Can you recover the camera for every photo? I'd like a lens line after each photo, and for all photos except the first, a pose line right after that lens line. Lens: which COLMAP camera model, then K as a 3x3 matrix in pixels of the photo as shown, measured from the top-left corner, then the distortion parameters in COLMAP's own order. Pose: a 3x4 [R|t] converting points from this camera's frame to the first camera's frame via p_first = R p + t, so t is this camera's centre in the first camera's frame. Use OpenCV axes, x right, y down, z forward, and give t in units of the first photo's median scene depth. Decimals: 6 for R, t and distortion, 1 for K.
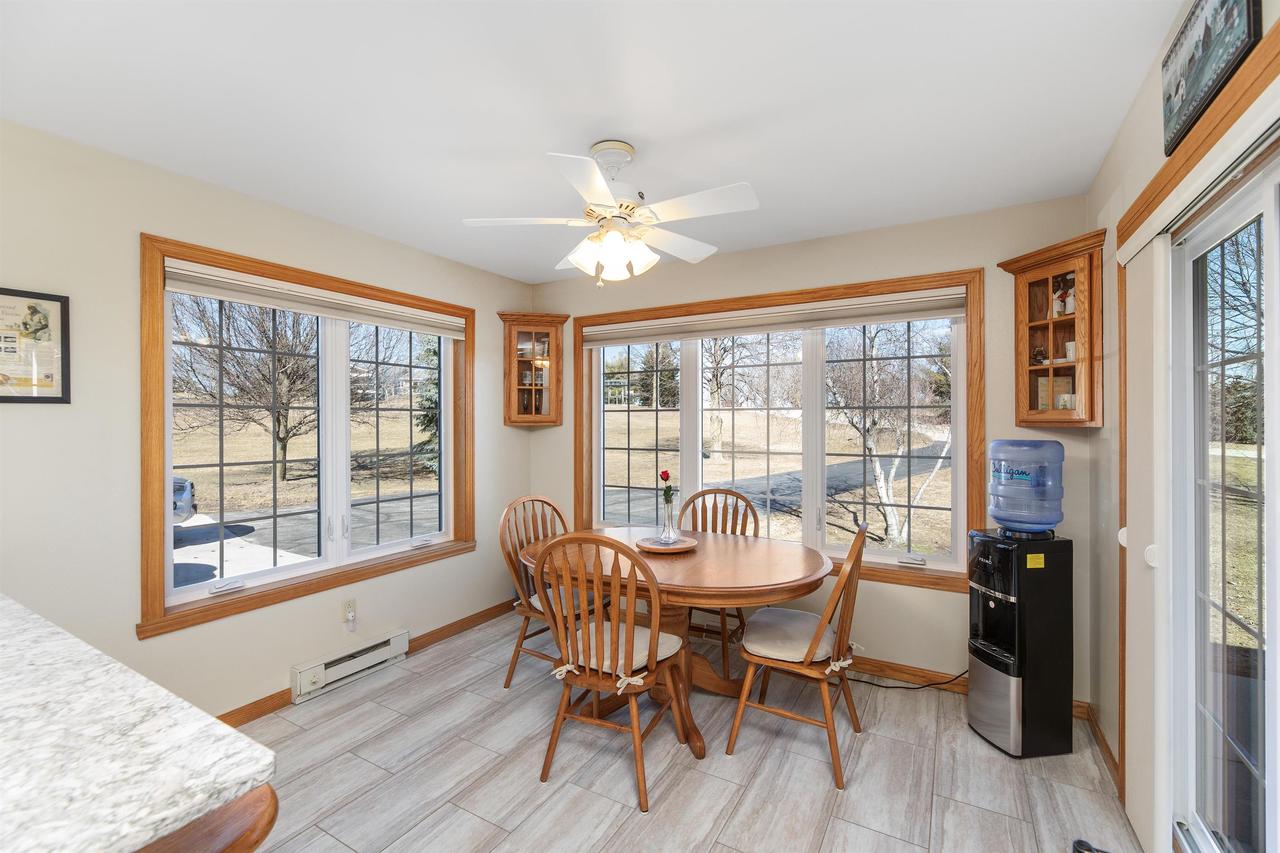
lens RADIAL K [[555.6, 0, 640.0], [0, 555.6, 426.5], [0, 0, 1]] dist [-0.001403, -0.000115]
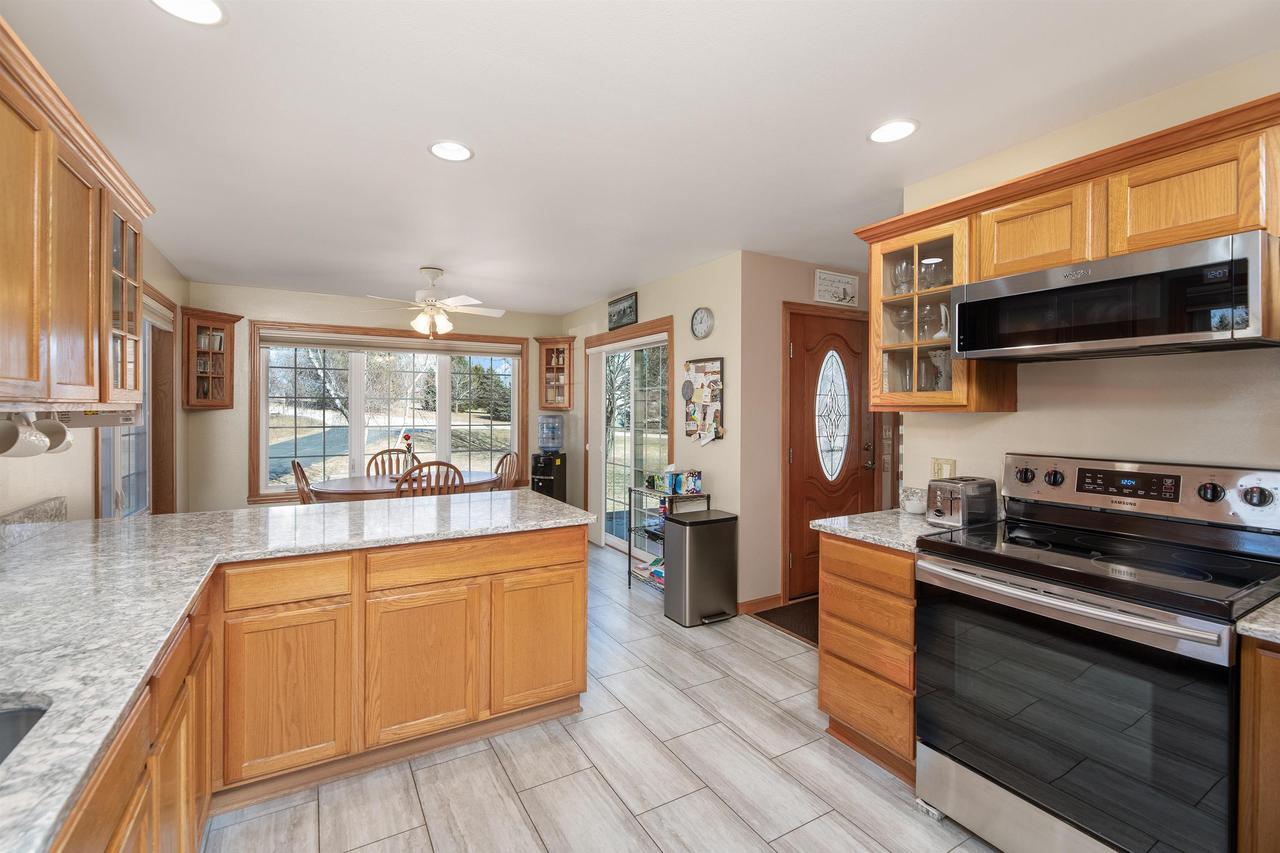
lens RADIAL K [[550.0, 0, 642.3], [0, 550.0, 411.8], [0, 0, 1]] dist [0.000450, -0.000022]
pose [[0.490824, -0.000733, 0.871258, -1.087855], [0.003720, 0.999992, -0.001255, 0.014043], [-0.871251, 0.003857, 0.490823, -0.484718]]
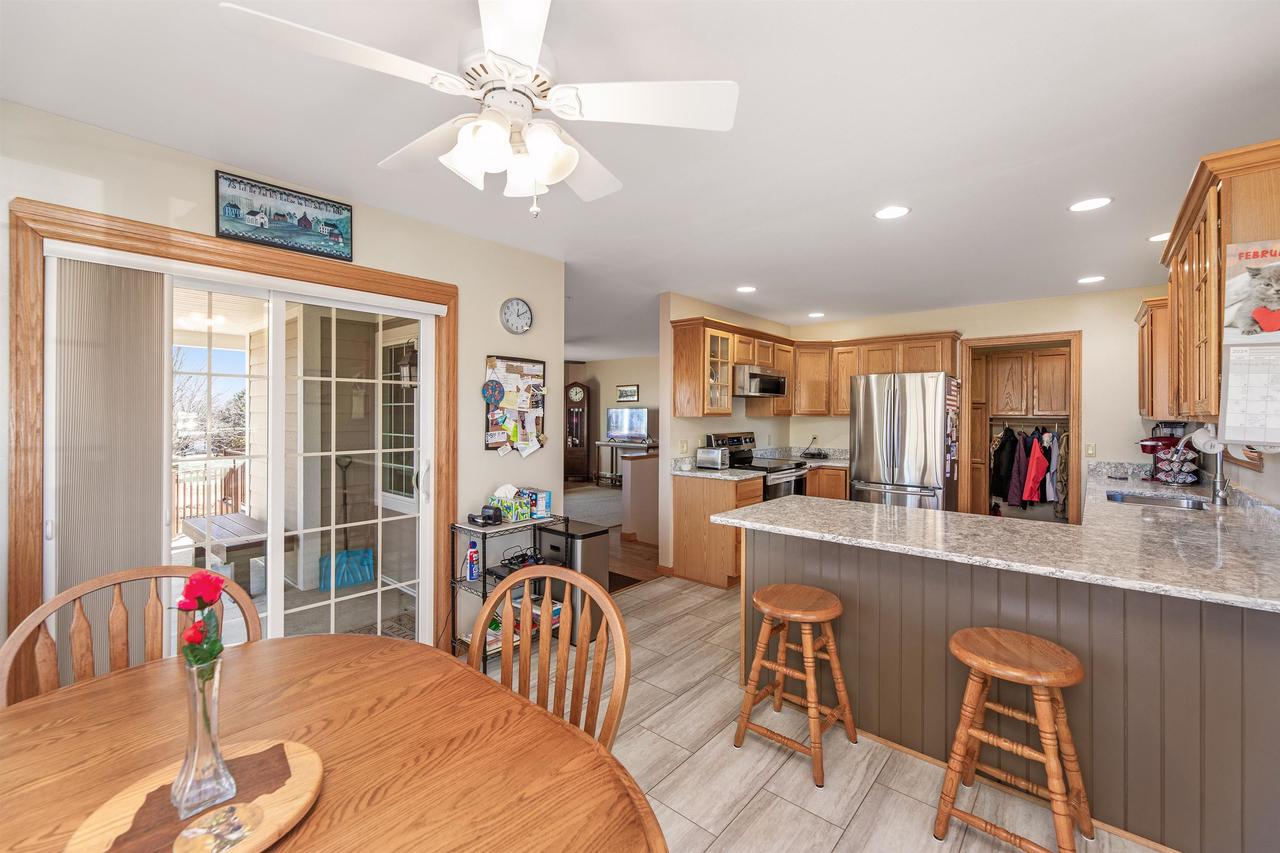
lens RADIAL K [[522.1, 0, 640.0], [0, 522.1, 415.2], [0, 0, 1]] dist [-0.002523, -0.000349]
pose [[-0.980415, 0.002202, 0.196931, -0.241107], [0.004154, 0.999946, 0.009496, -0.006517], [-0.196900, 0.010128, -0.980371, 1.221924]]
